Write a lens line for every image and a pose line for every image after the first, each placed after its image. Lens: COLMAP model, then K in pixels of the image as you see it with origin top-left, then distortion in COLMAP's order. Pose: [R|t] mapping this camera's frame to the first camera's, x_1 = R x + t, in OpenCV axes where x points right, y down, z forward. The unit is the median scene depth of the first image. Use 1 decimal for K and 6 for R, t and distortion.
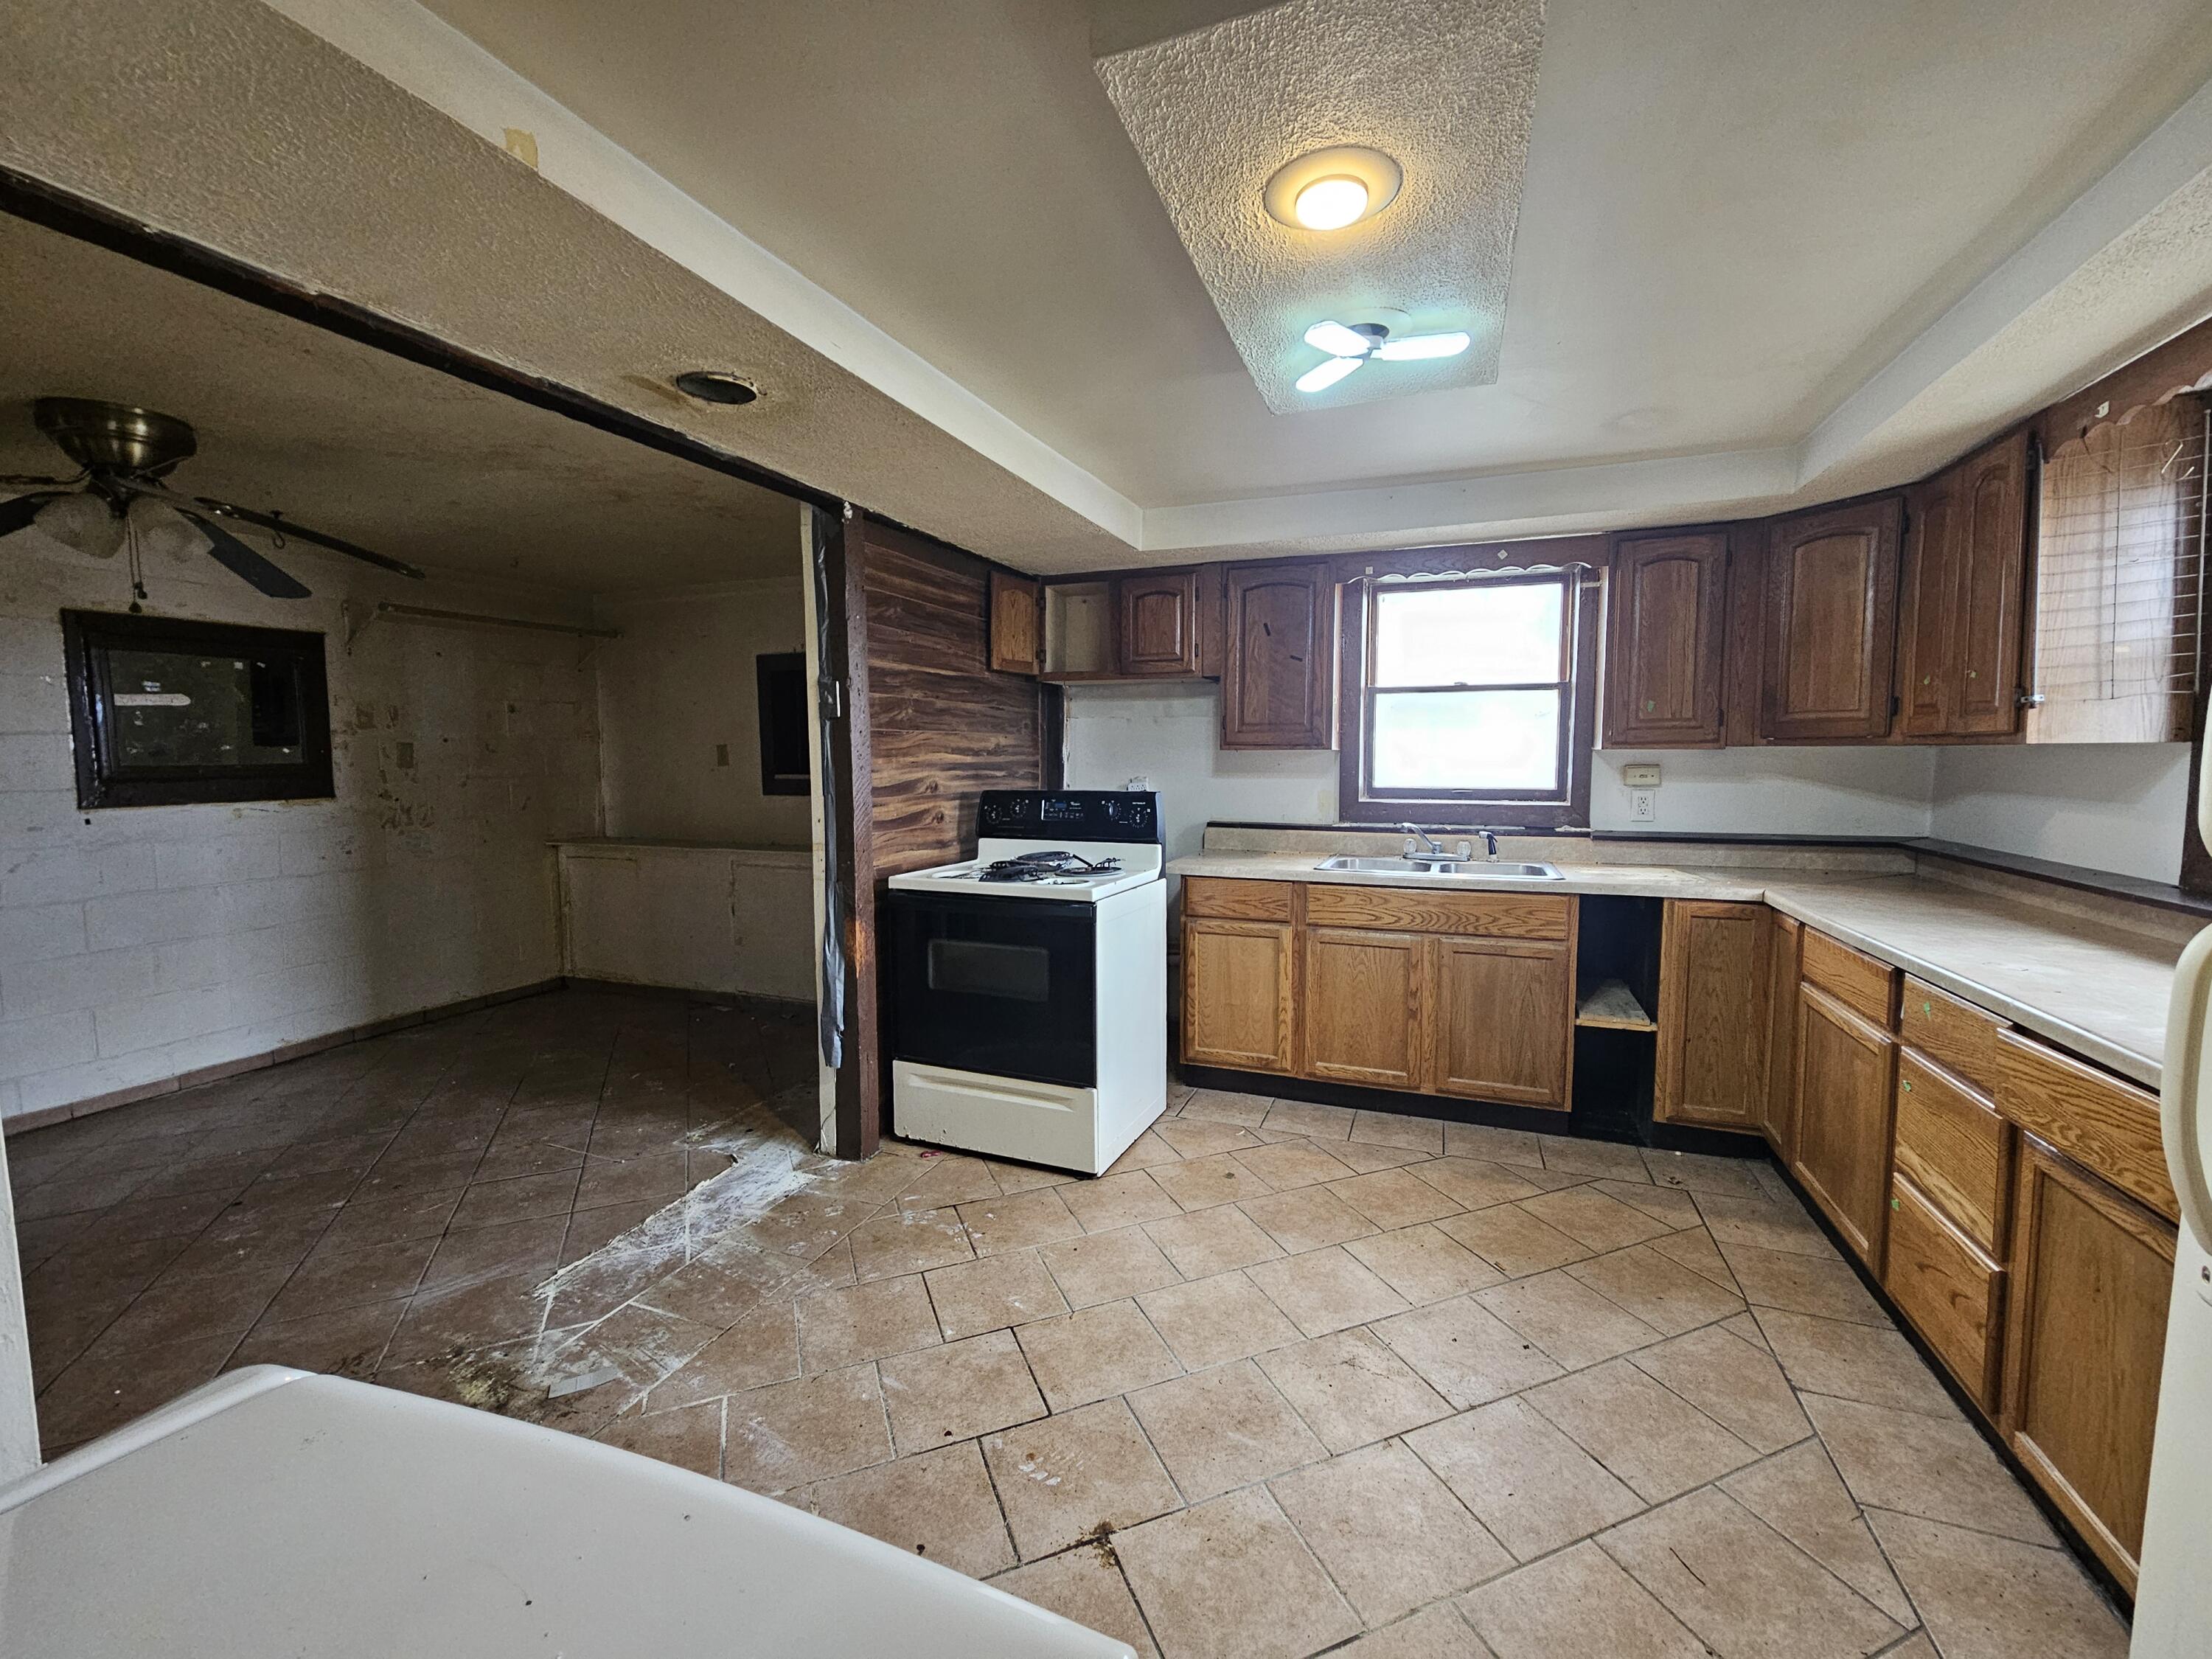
lens RADIAL K [[904.2, 0, 1109.5], [0, 904.2, 824.8], [0, 0, 1]] dist [0.002268, -0.000135]
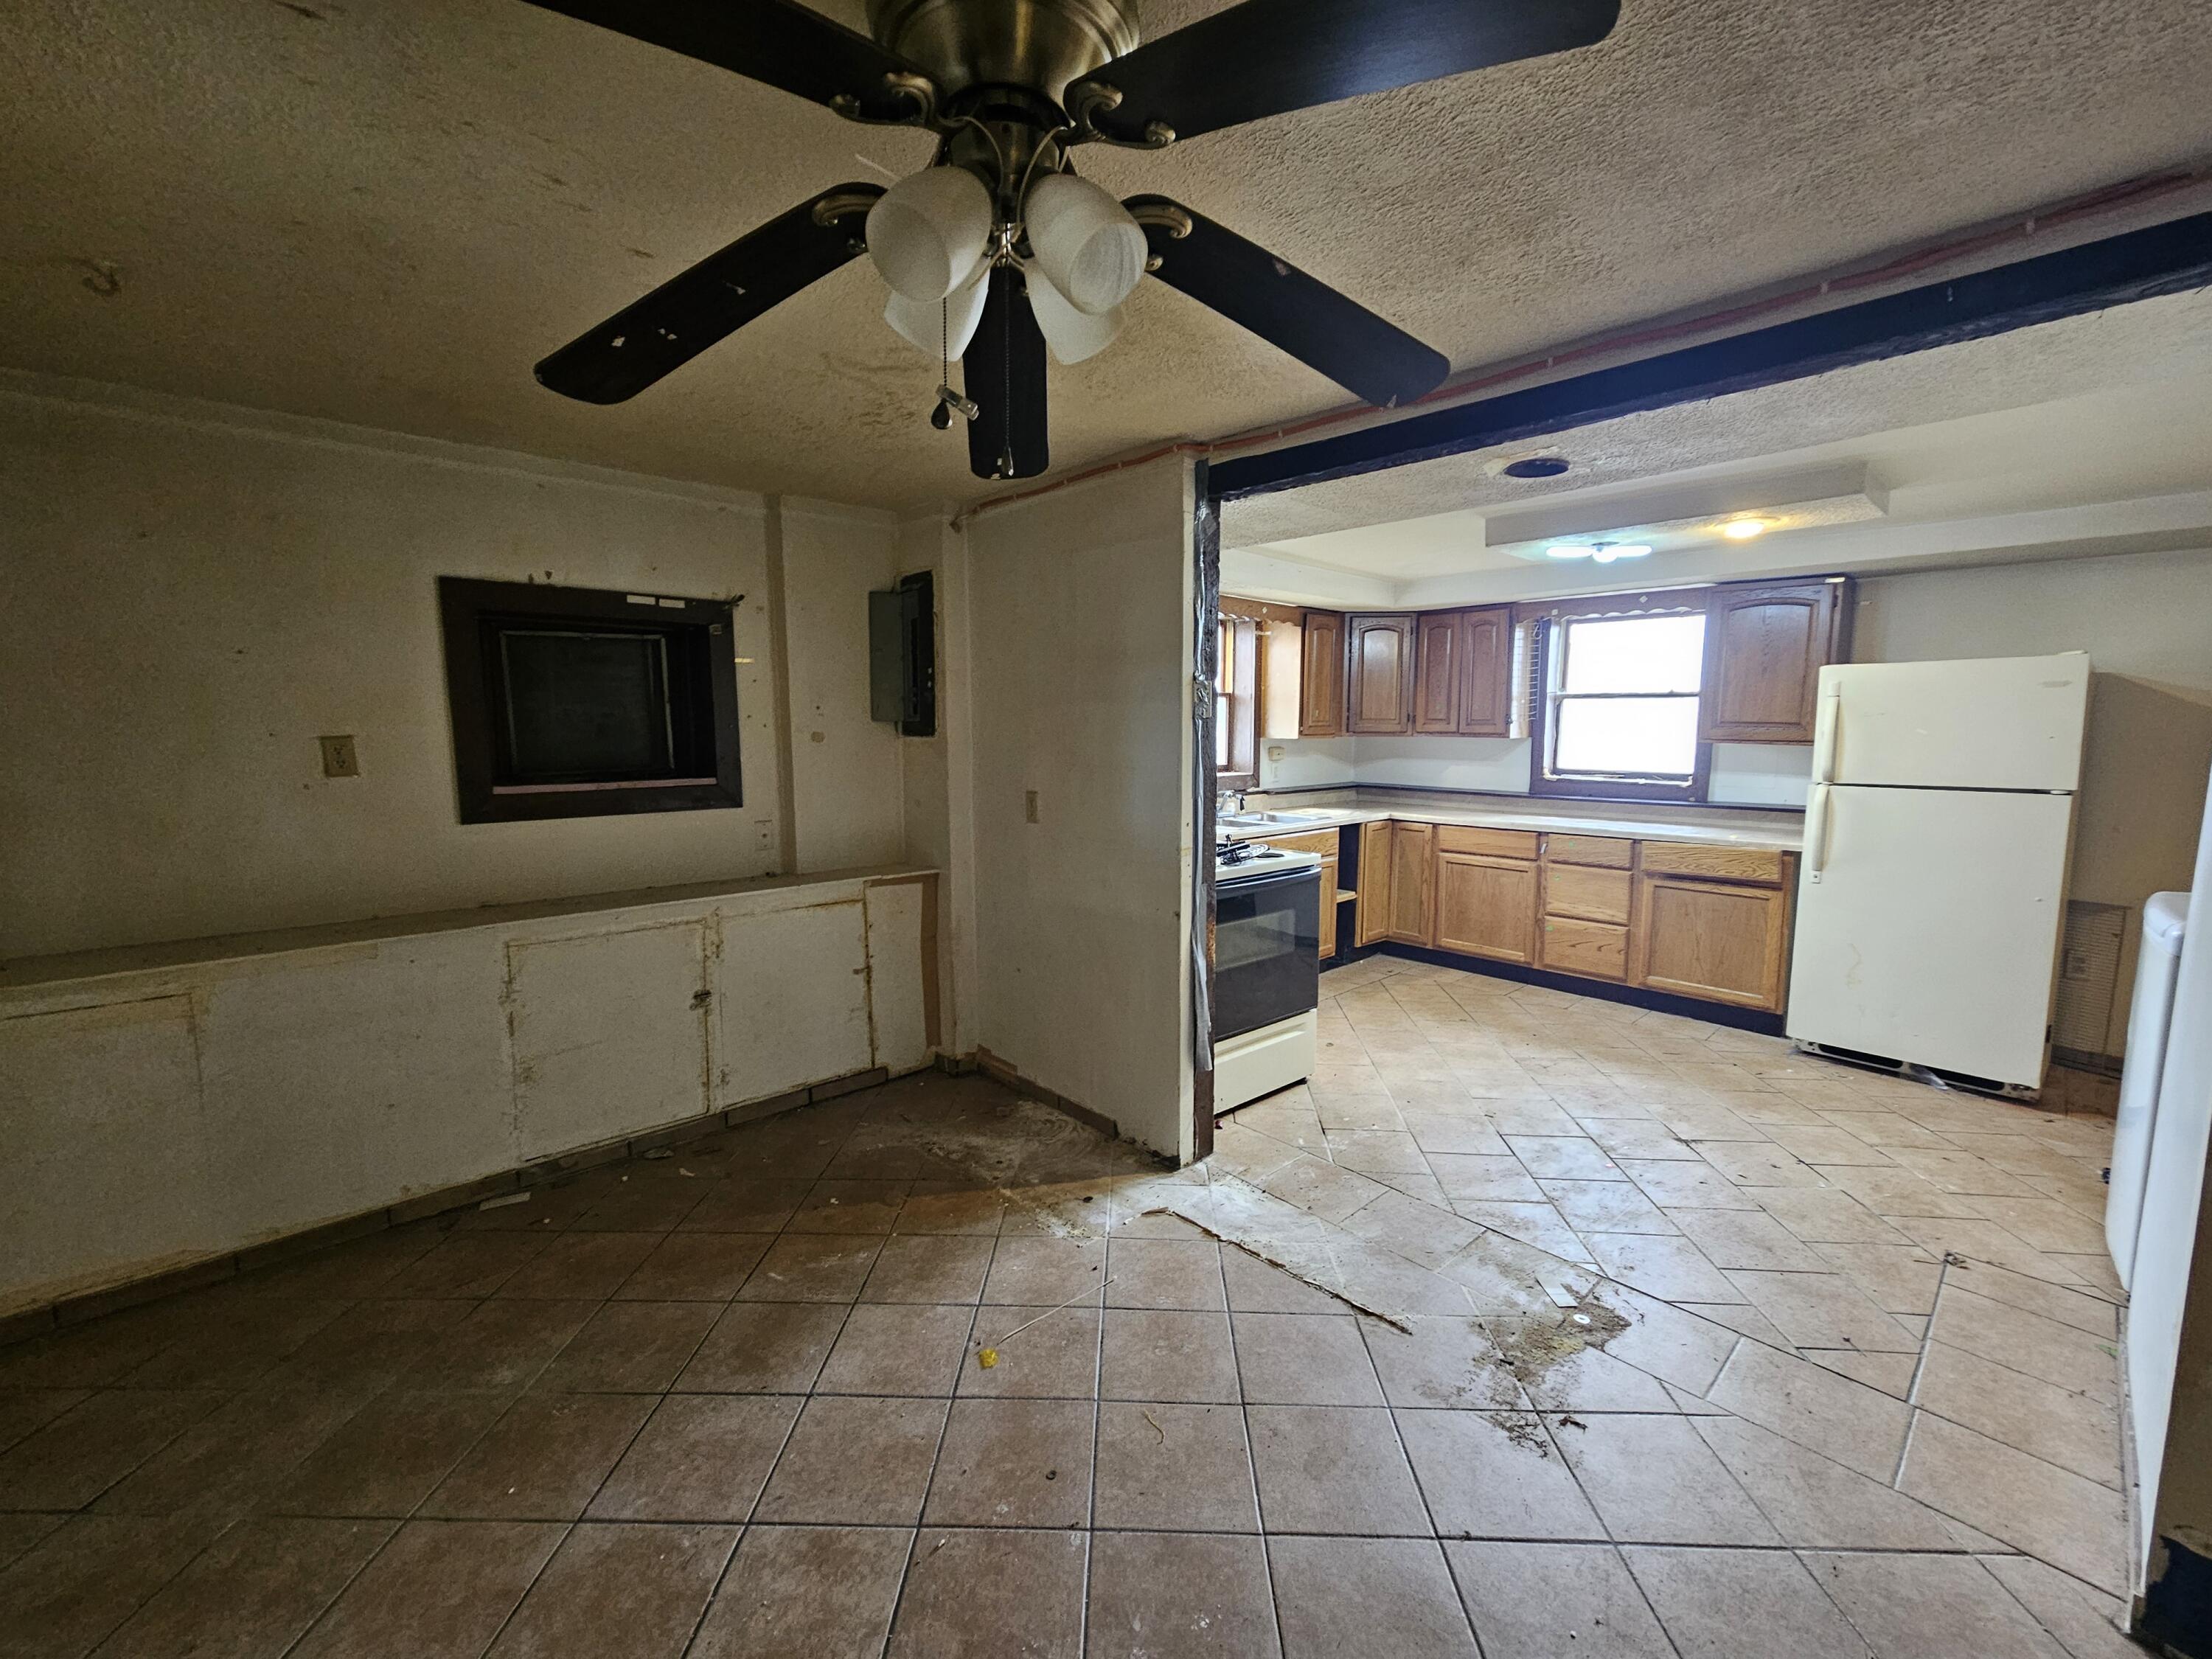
lens RADIAL K [[904.2, 0, 1114.7], [0, 904.2, 834.6], [0, 0, 1]] dist [0.002268, -0.000135]
pose [[0.438196, -0.107468, 0.892432, -1.211420], [0.065252, 0.994011, 0.087661, -0.084595], [-0.896508, 0.019821, 0.442584, 0.644904]]
